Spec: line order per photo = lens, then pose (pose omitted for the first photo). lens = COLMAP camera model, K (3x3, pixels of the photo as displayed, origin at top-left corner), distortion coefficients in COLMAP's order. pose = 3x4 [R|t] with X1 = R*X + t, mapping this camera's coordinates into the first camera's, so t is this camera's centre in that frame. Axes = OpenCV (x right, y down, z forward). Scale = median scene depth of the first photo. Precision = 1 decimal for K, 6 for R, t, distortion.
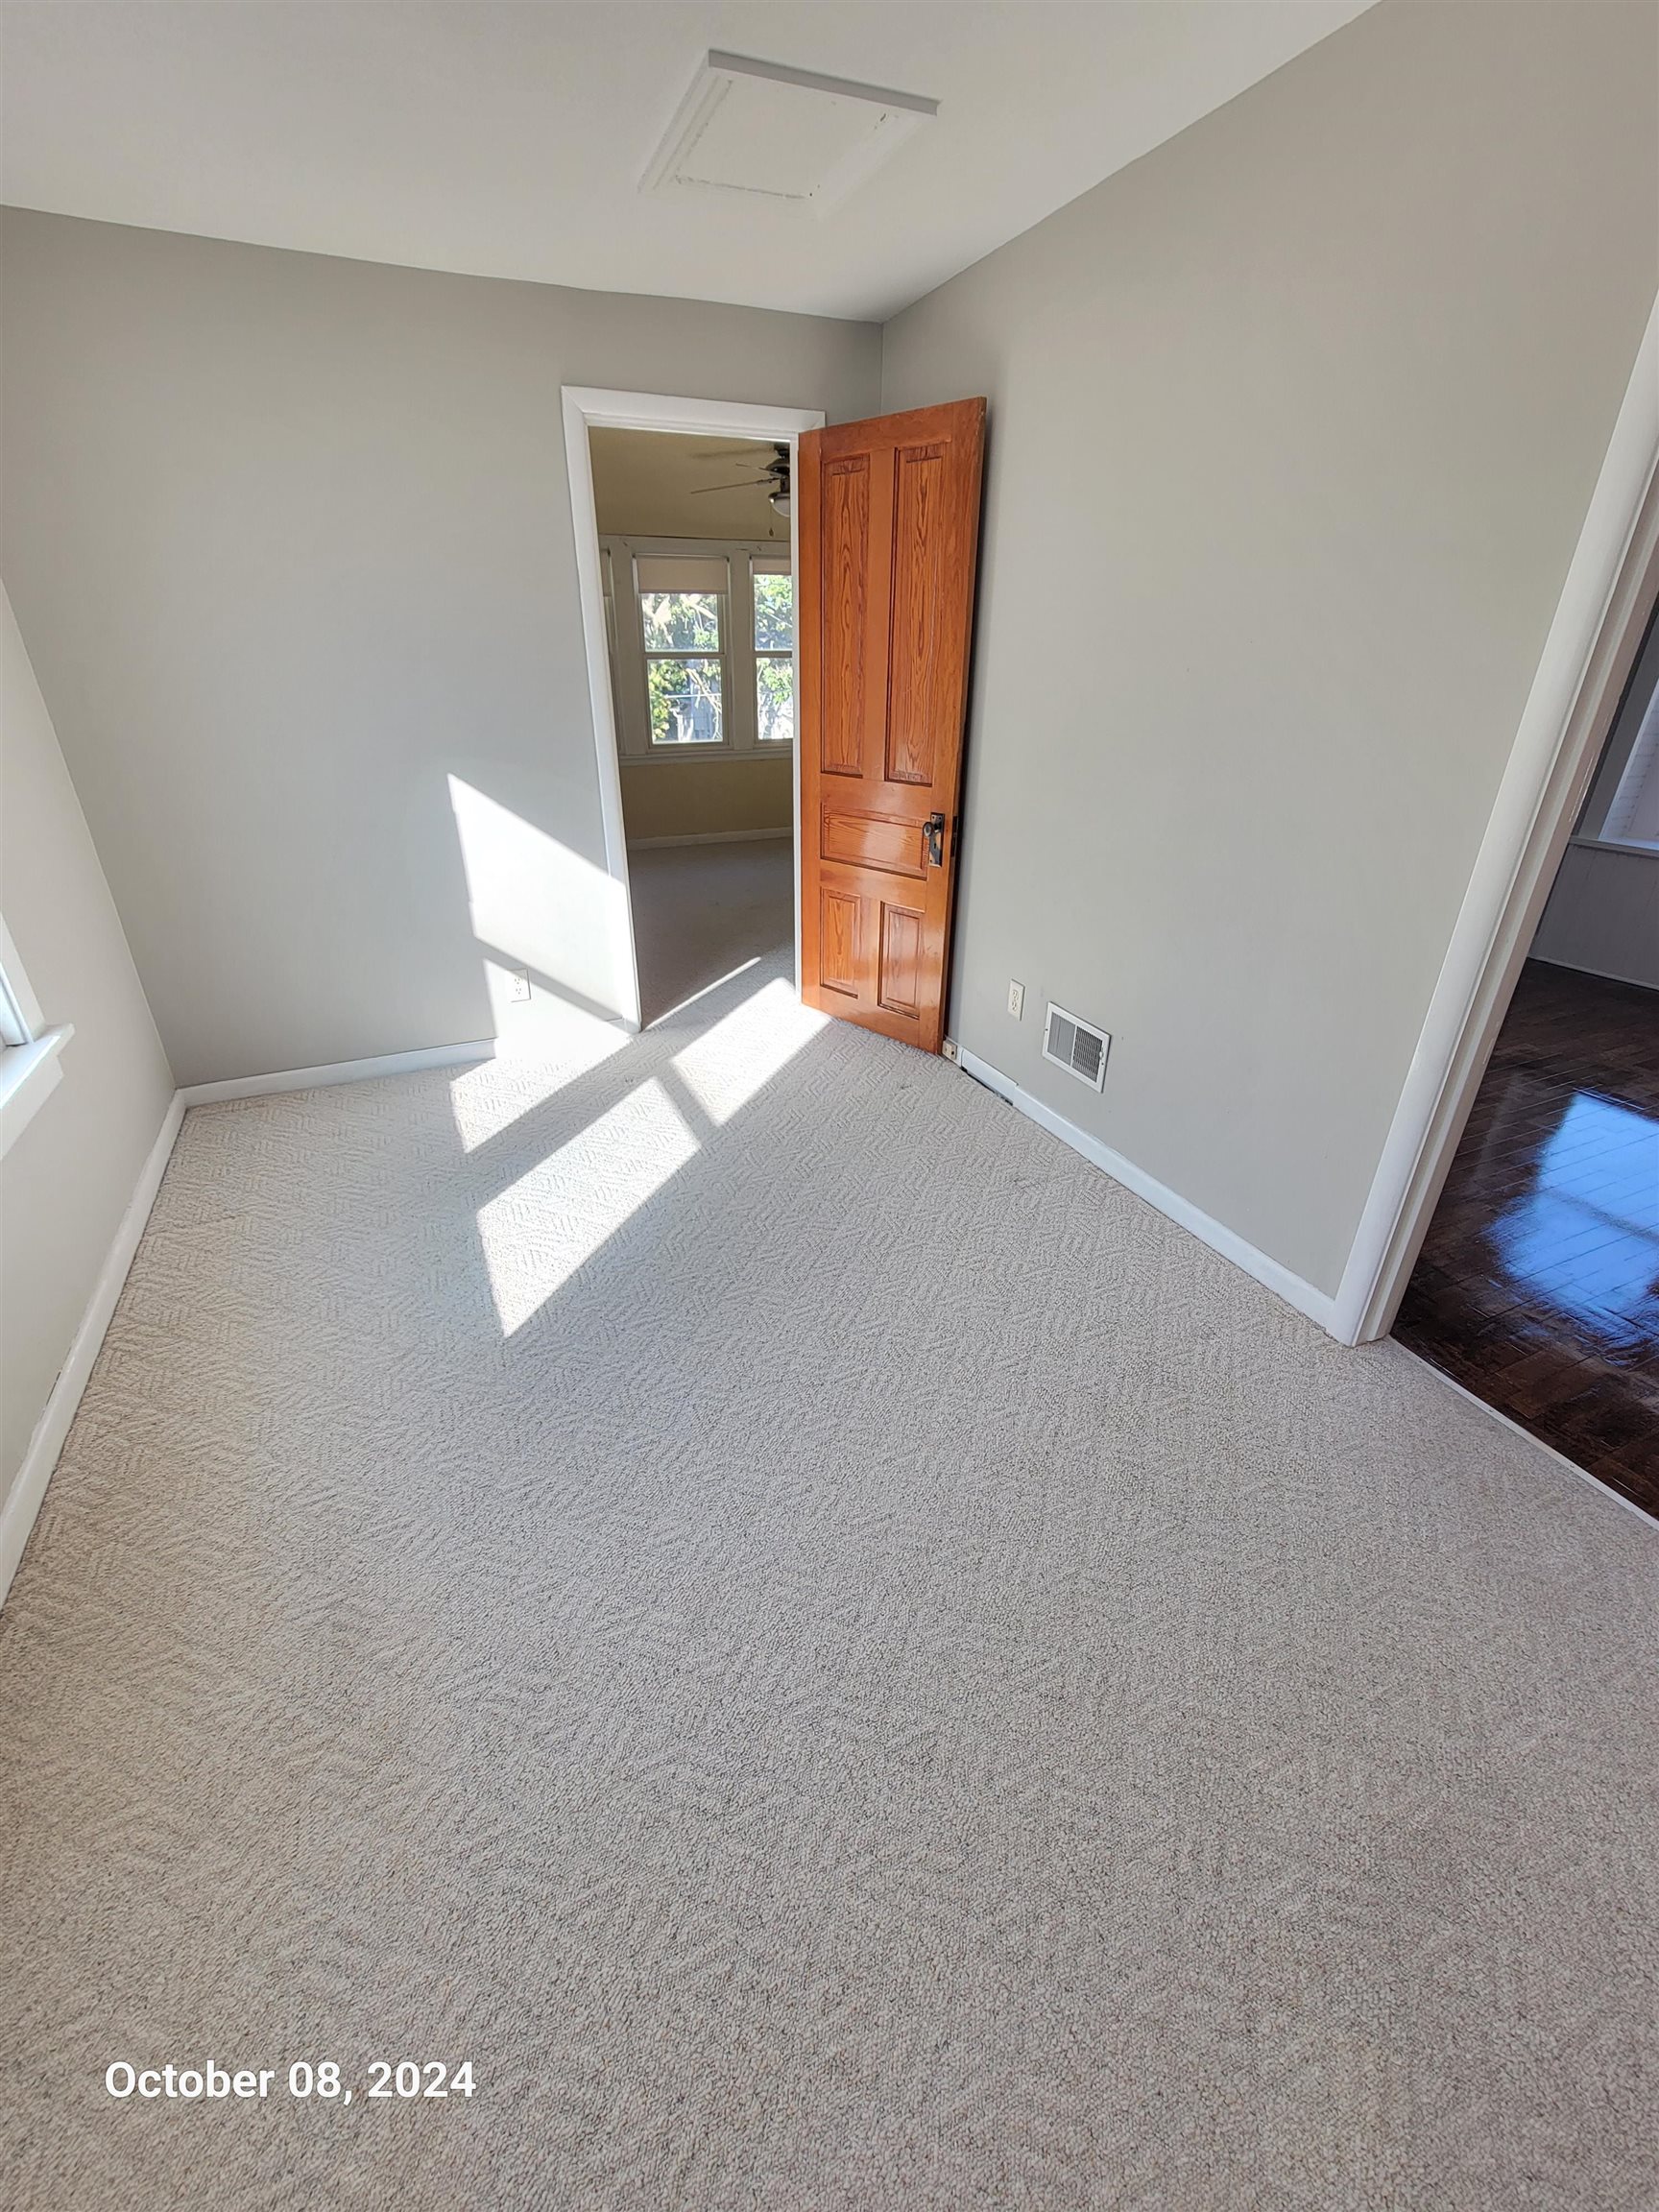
lens RADIAL K [[907.4, 0, 837.8], [0, 907.4, 1101.4], [0, 0, 1]] dist [0.000670, 0.000018]
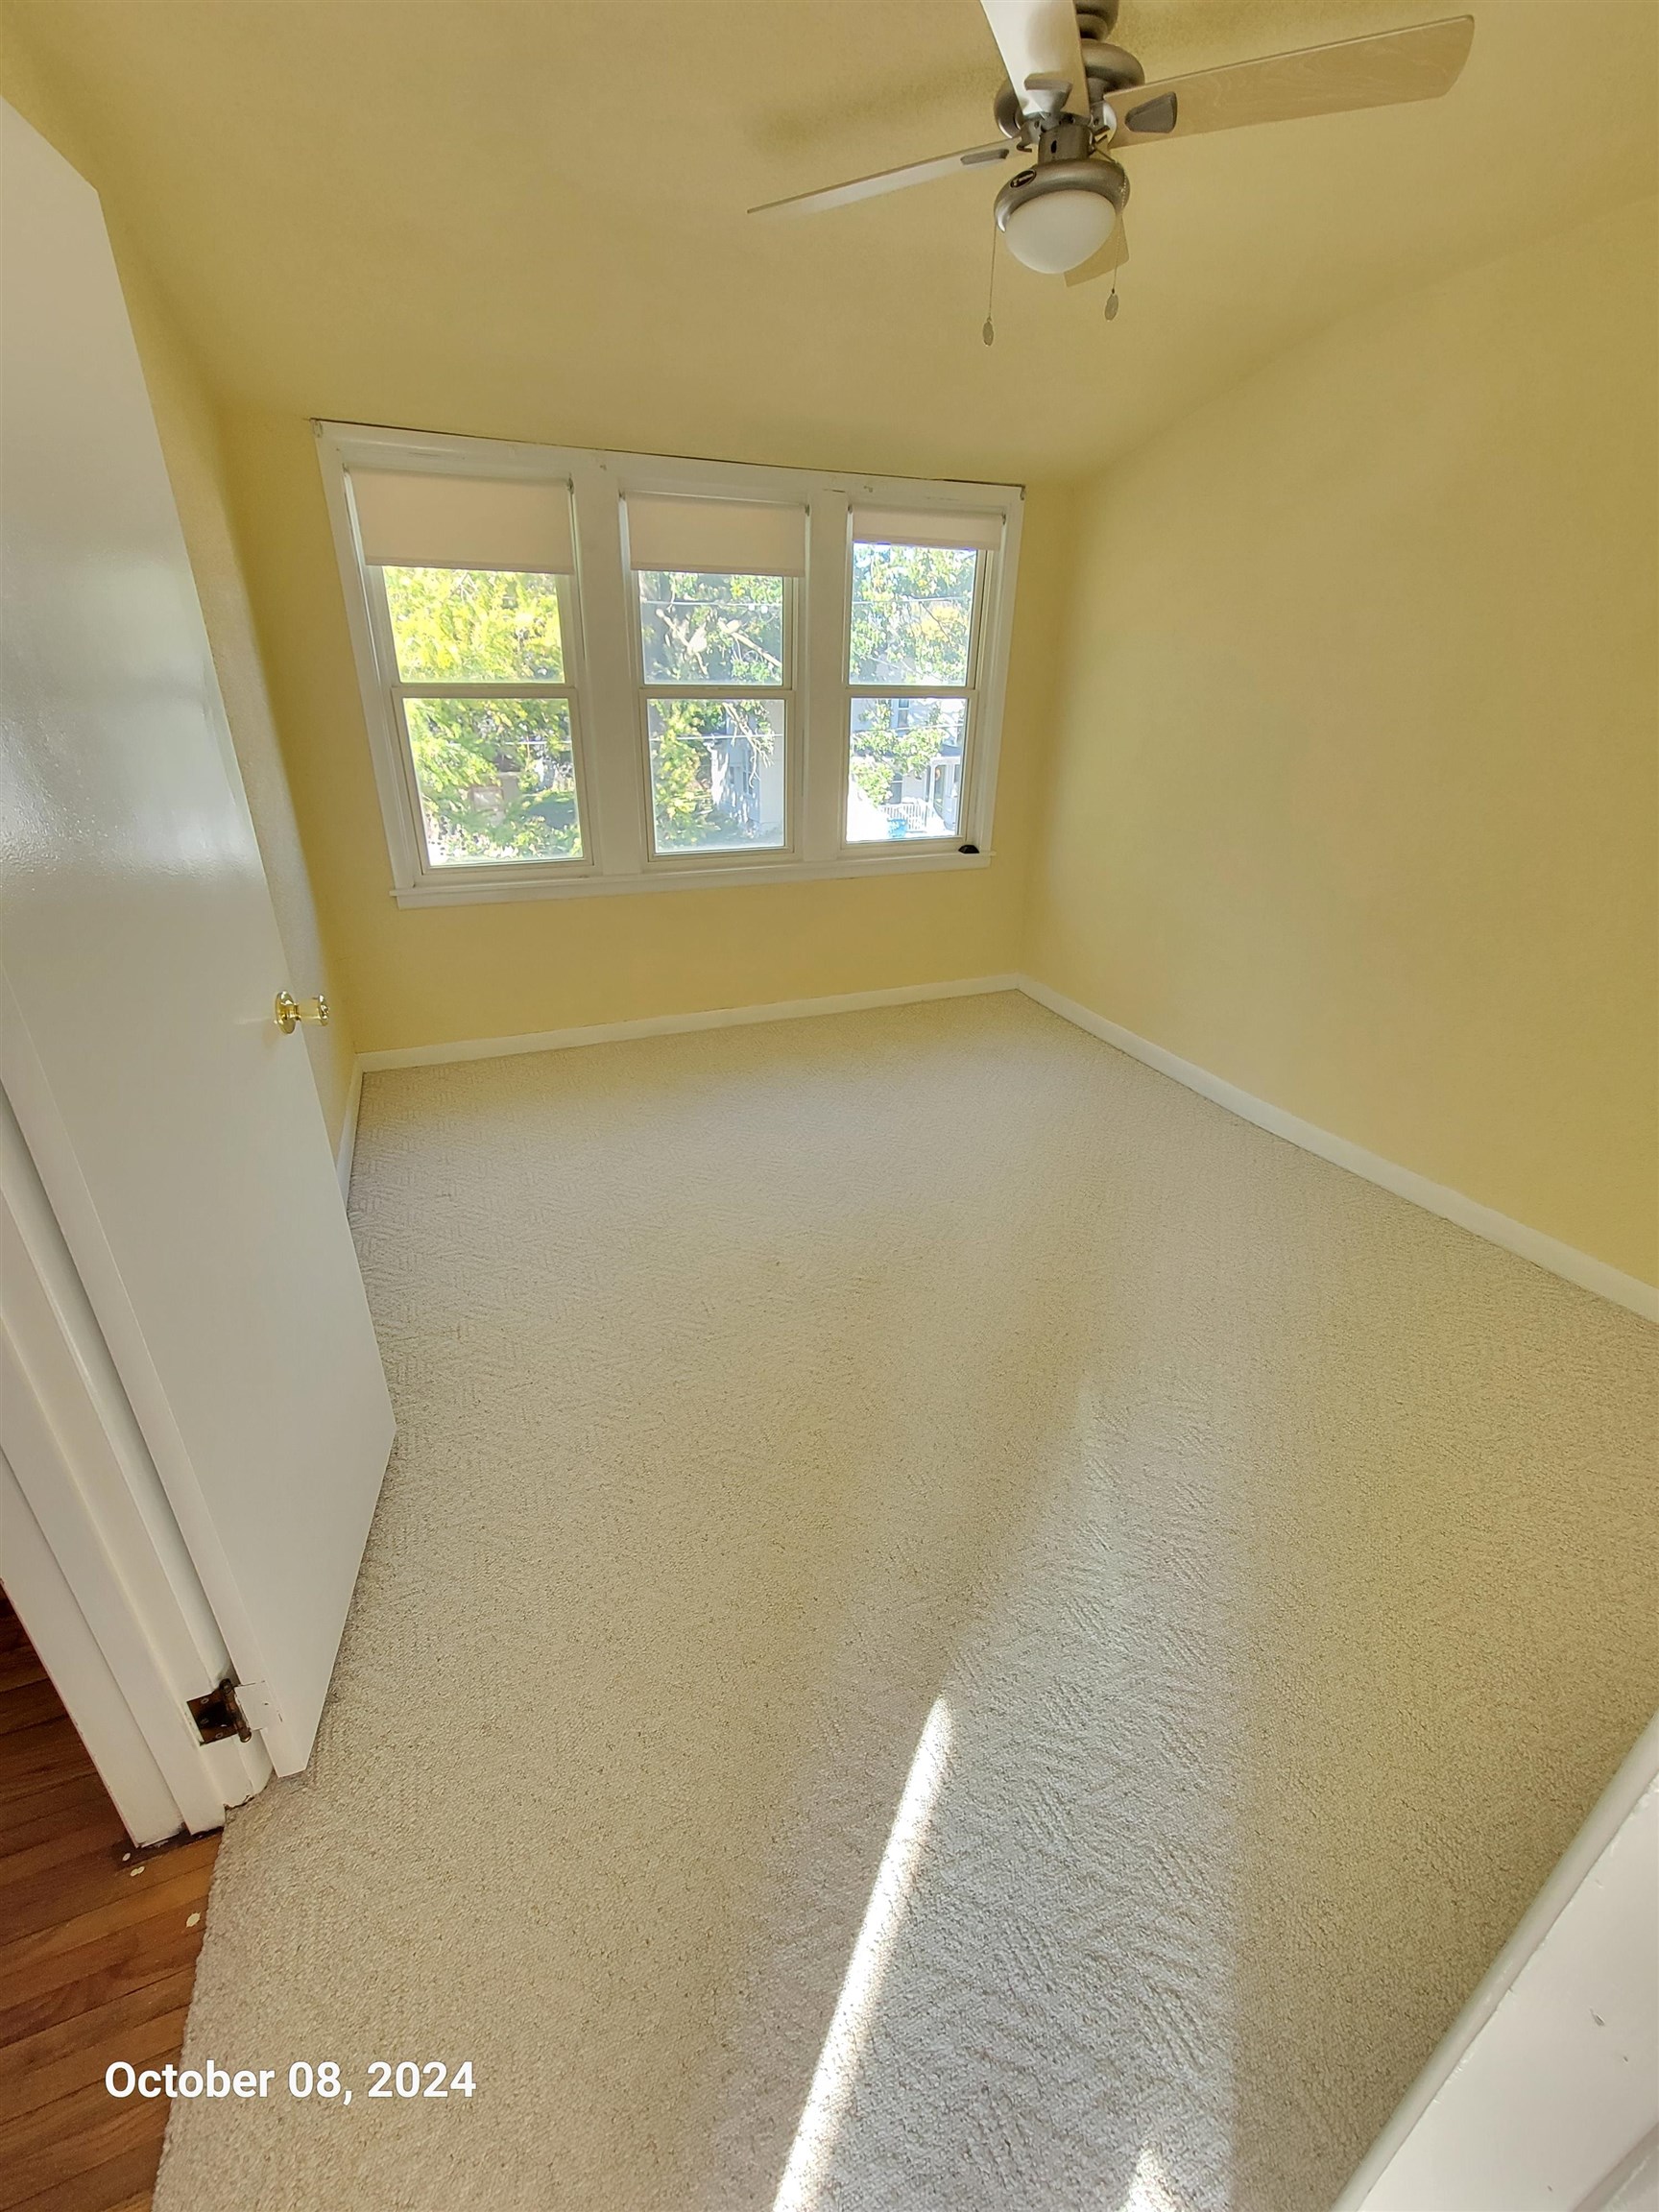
lens RADIAL K [[907.4, 0, 814.9], [0, 907.4, 1109.0], [0, 0, 1]] dist [0.000670, 0.000018]
pose [[0.998371, 0.018222, -0.054073, -0.023915], [-0.019342, 0.999607, -0.020269, -0.070523], [0.053682, 0.021282, 0.998331, 0.140886]]
